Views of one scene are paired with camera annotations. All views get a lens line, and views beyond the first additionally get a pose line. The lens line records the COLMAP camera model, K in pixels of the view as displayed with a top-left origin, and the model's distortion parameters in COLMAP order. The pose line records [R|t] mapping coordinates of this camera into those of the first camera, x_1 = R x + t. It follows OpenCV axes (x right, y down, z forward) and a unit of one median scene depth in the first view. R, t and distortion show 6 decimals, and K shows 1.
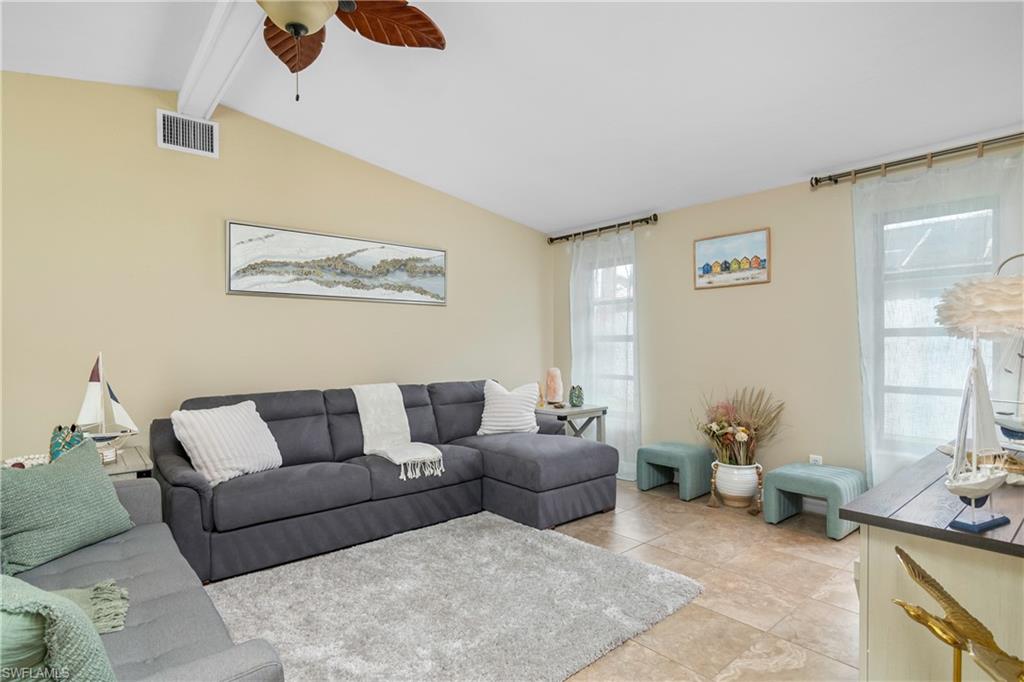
lens RADIAL K [[517.1, 0, 512.3], [0, 517.1, 342.8], [0, 0, 1]] dist [-0.018446, 0.001566]
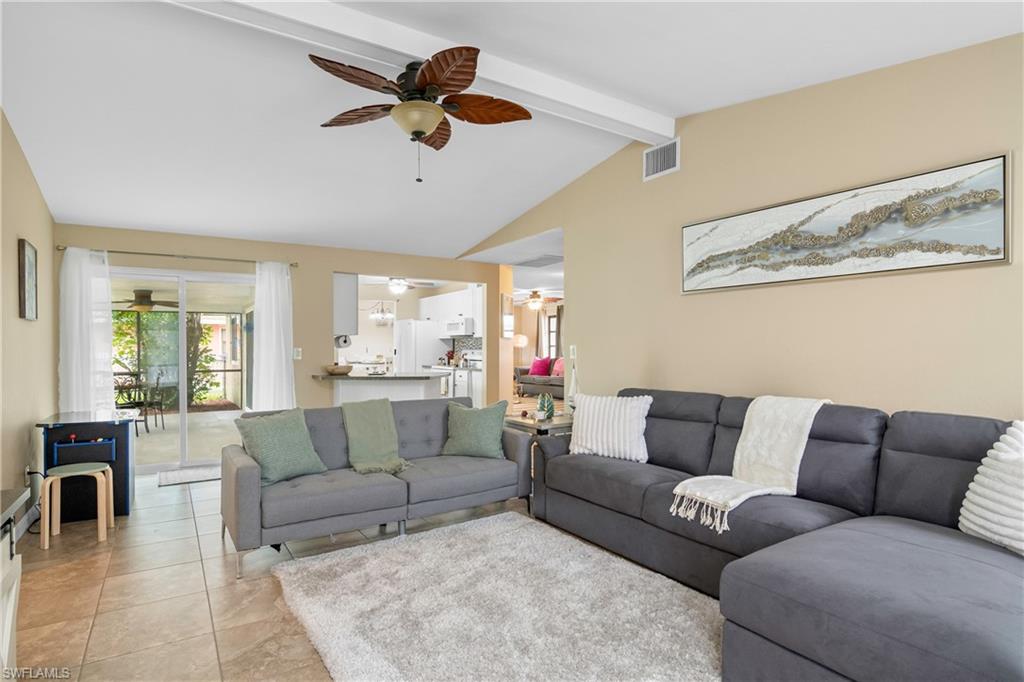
lens RADIAL K [[517.1, 0, 511.8], [0, 517.1, 348.0], [0, 0, 1]] dist [-0.018446, 0.001566]
pose [[-0.083448, 0.007159, -0.996486, 0.468269], [0.009012, 0.999939, 0.006429, 0.003166], [0.996471, -0.008444, -0.083507, 0.646056]]
